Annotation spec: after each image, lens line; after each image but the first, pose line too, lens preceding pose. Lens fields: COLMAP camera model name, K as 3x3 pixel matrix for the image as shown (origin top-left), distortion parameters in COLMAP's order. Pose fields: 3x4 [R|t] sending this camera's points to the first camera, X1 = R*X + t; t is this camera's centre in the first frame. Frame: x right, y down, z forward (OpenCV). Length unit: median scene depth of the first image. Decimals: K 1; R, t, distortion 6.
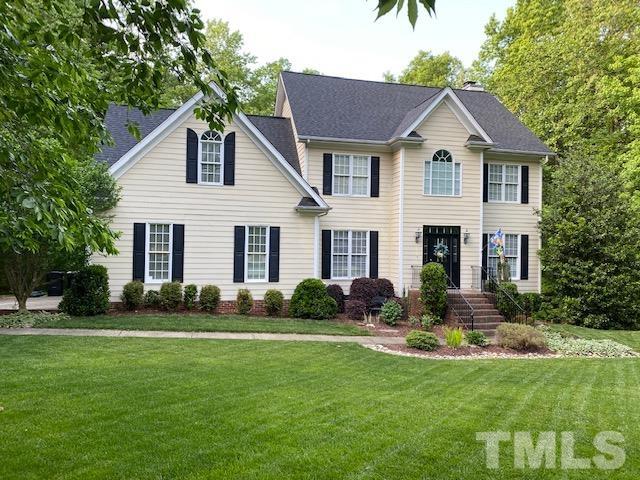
lens RADIAL K [[472.0, 0, 320.0], [0, 472.0, 240.0], [0, 0, 1]] dist [0.092520, -0.001107]
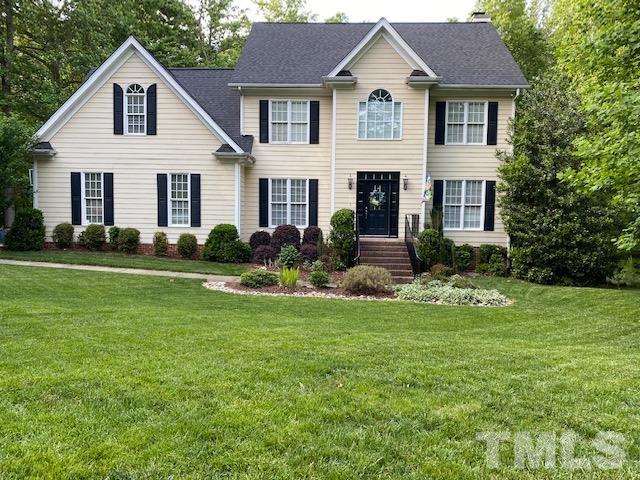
lens RADIAL K [[472.6, 0, 320.0], [0, 472.6, 240.0], [0, 0, 1]] dist [0.042966, -0.002328]
pose [[0.959666, 0.015379, -0.280720, 0.418759], [0.004149, 0.997619, 0.068838, 0.041427], [0.281111, -0.067226, 0.957318, 0.063308]]
